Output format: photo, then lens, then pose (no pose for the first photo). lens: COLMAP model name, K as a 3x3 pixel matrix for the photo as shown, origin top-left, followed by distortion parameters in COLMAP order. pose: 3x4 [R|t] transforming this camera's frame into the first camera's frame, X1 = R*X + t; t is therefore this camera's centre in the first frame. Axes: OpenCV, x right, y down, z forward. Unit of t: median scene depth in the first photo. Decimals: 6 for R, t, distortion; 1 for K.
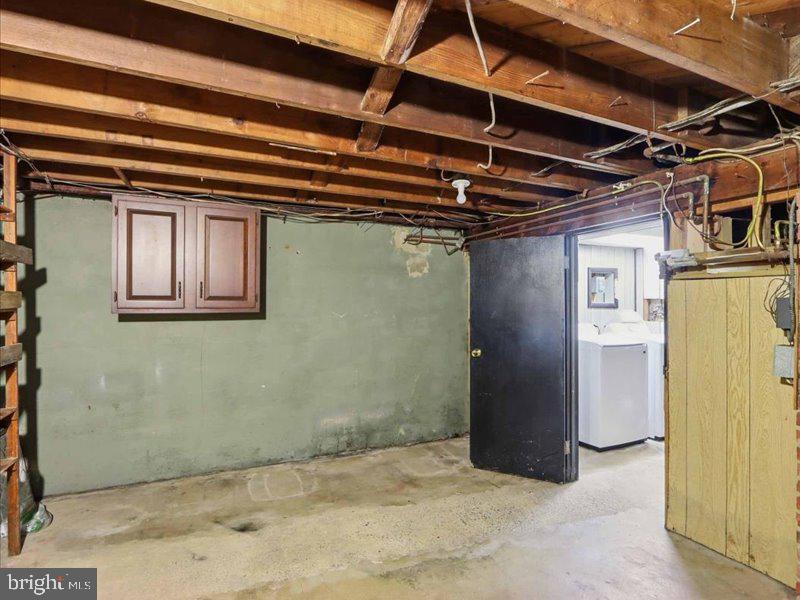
lens RADIAL K [[433.6, 0, 396.4], [0, 433.6, 301.3], [0, 0, 1]] dist [0.001997, -0.000008]
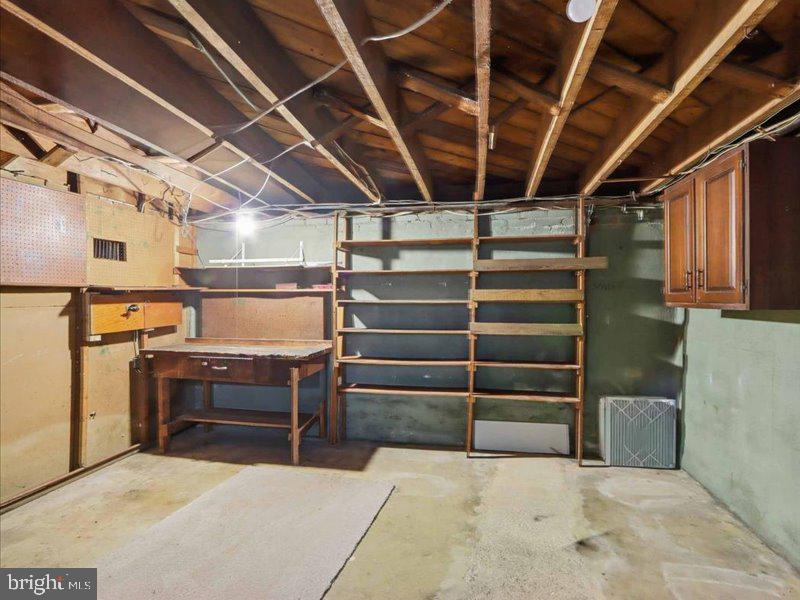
lens RADIAL K [[433.6, 0, 396.9], [0, 433.6, 299.2], [0, 0, 1]] dist [0.001997, -0.000008]
pose [[-0.602598, -0.002399, -0.798041, 0.604028], [0.002418, 0.999985, -0.004832, 0.012366], [0.798041, -0.004842, -0.602583, 1.217473]]
